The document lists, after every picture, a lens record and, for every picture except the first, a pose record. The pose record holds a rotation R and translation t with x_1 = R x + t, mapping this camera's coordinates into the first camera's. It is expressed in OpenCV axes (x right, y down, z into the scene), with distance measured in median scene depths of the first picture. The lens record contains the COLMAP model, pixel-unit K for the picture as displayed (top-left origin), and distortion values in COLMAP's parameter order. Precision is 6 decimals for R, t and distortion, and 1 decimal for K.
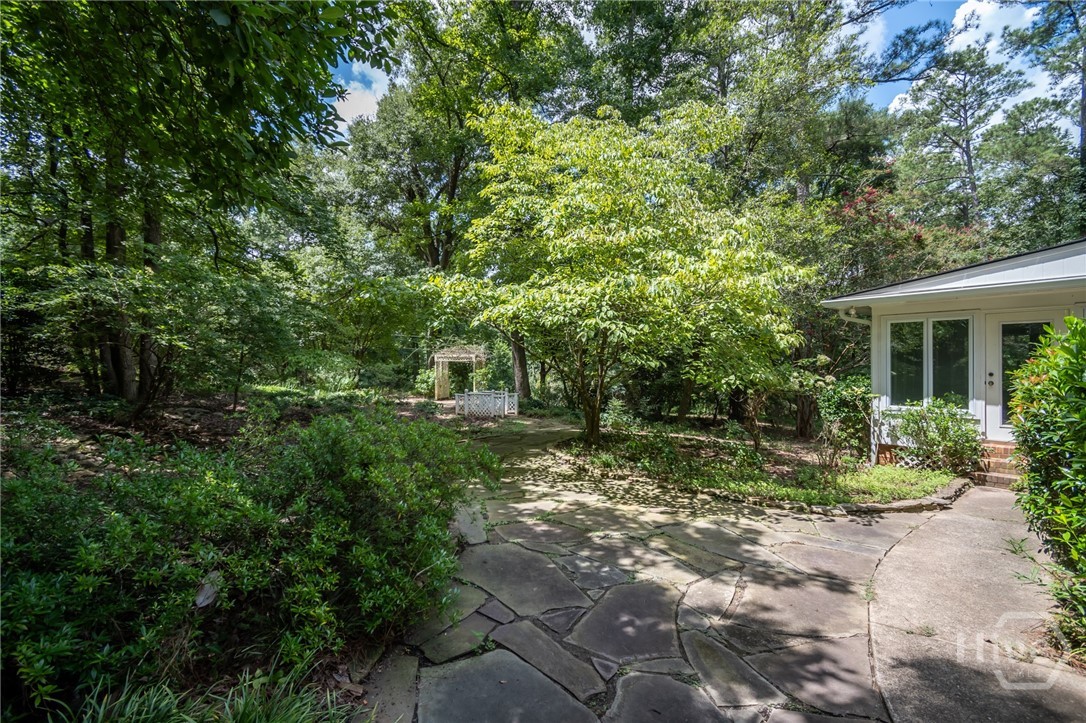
lens RADIAL K [[482.6, 0, 545.1], [0, 482.6, 364.8], [0, 0, 1]] dist [0.021744, -0.007463]
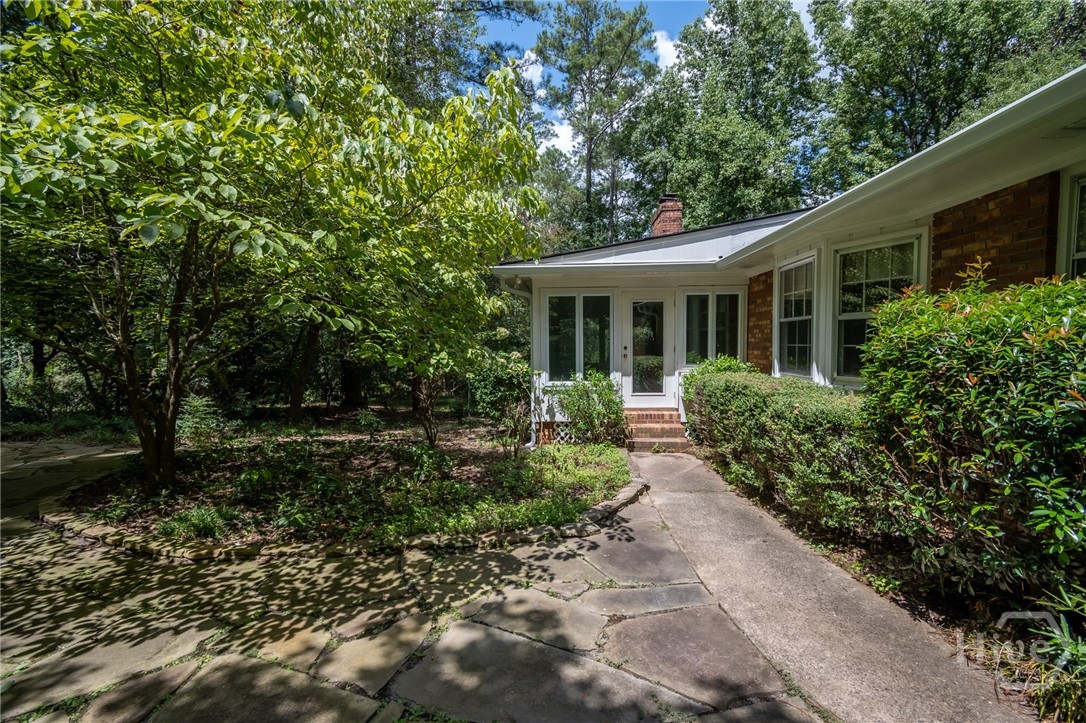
lens RADIAL K [[482.6, 0, 545.1], [0, 482.6, 364.8], [0, 0, 1]] dist [0.021744, -0.007463]
pose [[0.702370, -0.033679, 0.711015, 0.024481], [0.008828, 0.999215, 0.038610, 0.017474], [-0.711758, -0.020842, 0.702116, 0.459912]]
